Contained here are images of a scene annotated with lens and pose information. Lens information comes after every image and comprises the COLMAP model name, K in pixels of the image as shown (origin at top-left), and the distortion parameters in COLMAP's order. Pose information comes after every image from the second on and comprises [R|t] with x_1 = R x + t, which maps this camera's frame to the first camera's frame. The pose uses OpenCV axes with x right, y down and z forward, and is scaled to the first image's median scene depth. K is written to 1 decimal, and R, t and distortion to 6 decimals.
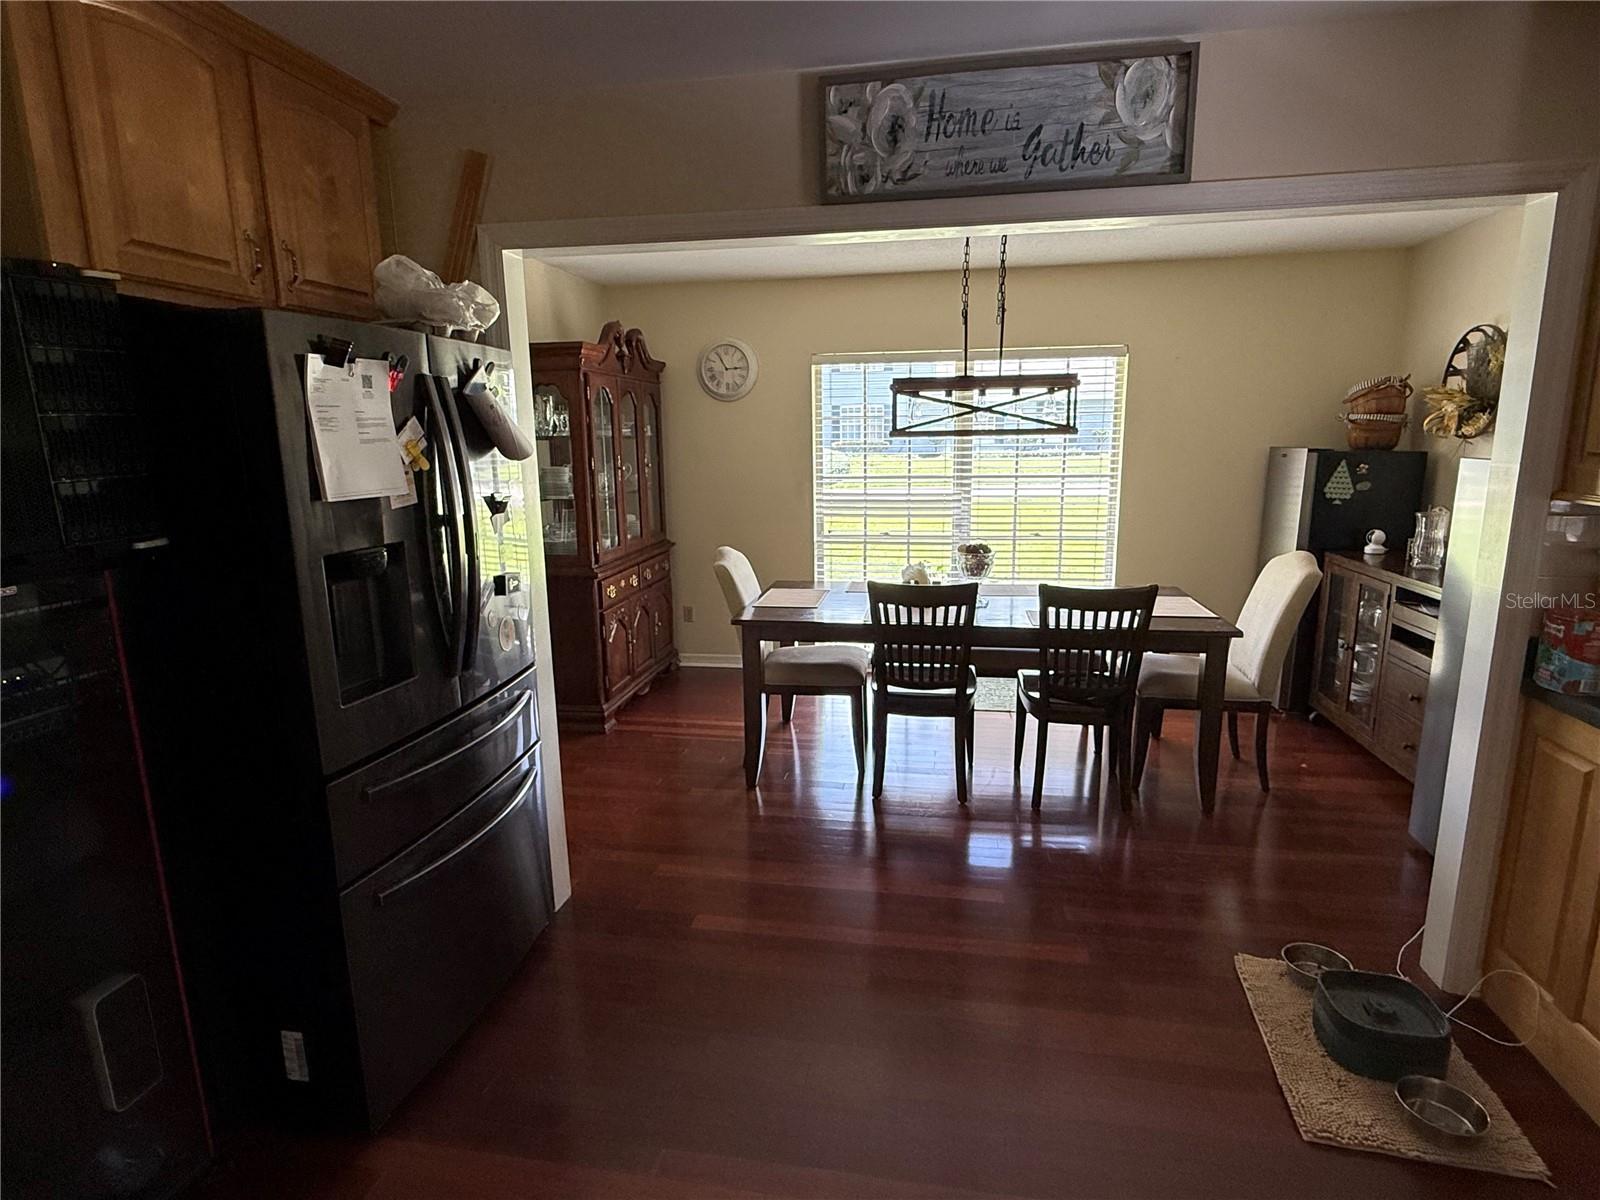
lens RADIAL K [[844.2, 0, 804.5], [0, 844.2, 608.8], [0, 0, 1]] dist [-0.003863, -0.000592]
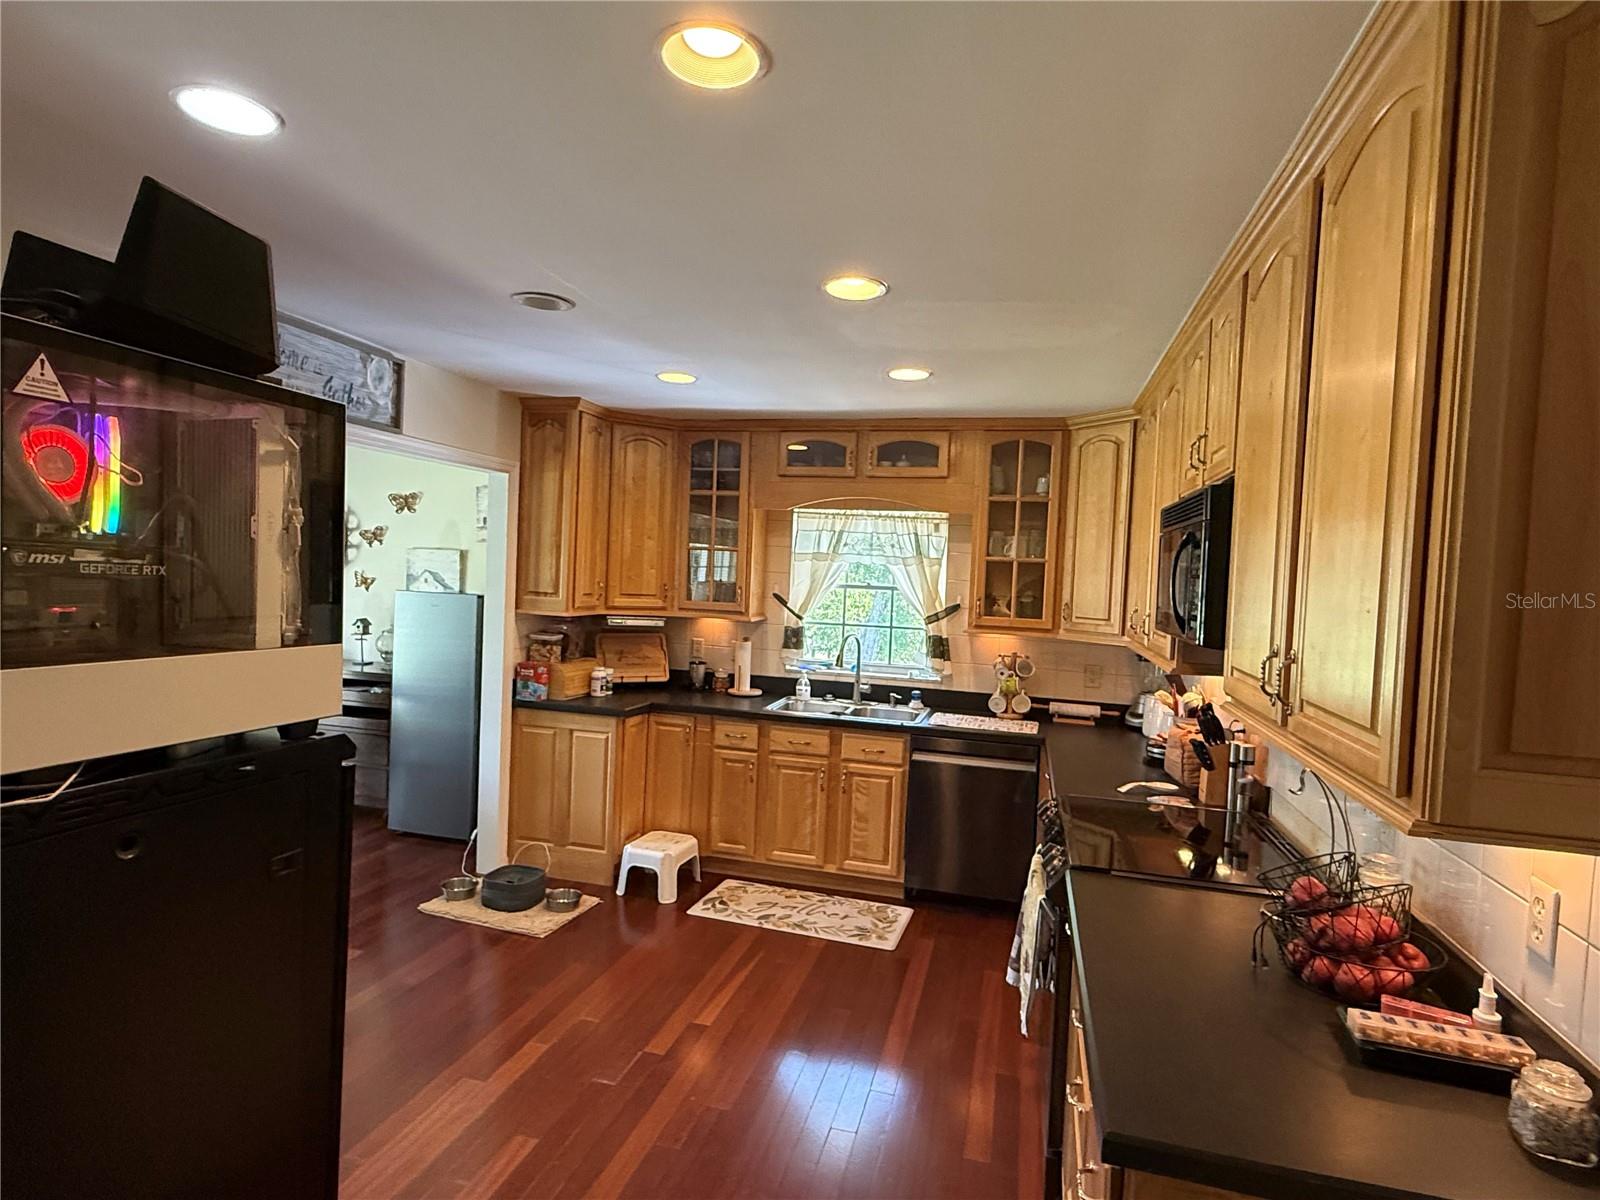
lens RADIAL K [[844.2, 0, 793.6], [0, 844.2, 601.2], [0, 0, 1]] dist [-0.003863, -0.000592]
pose [[0.092452, -0.013802, 0.995621, -1.174173], [0.151516, 0.988455, -0.000367, -0.051262], [-0.984122, 0.150887, 0.093476, 0.108773]]
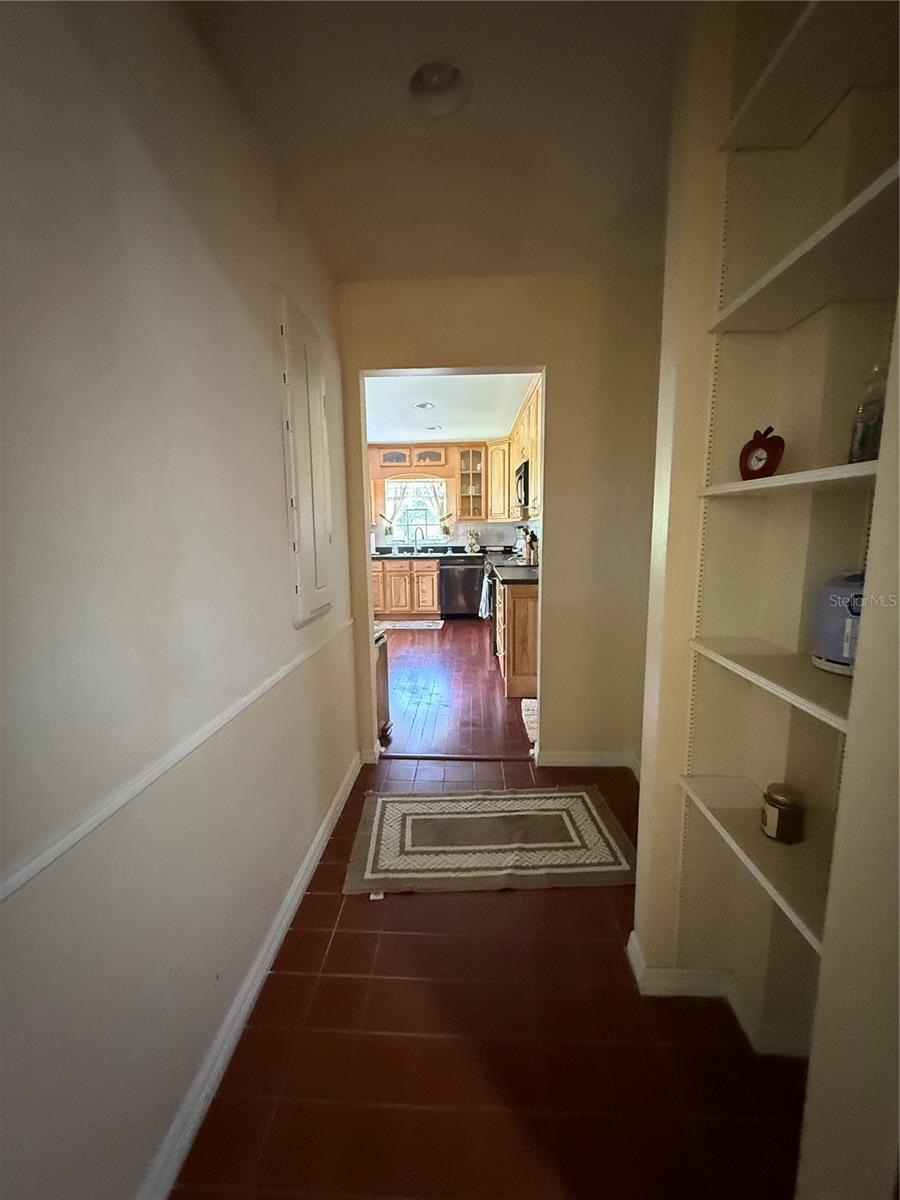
lens RADIAL K [[481.6, 0, 456.1], [0, 481.6, 601.5], [0, 0, 1]] dist [0.002292, 0.000490]
pose [[-0.139845, -0.136852, 0.980671, -2.164142], [0.211562, 0.963403, 0.164611, 0.049173], [-0.967308, 0.230493, -0.105774, 0.322906]]
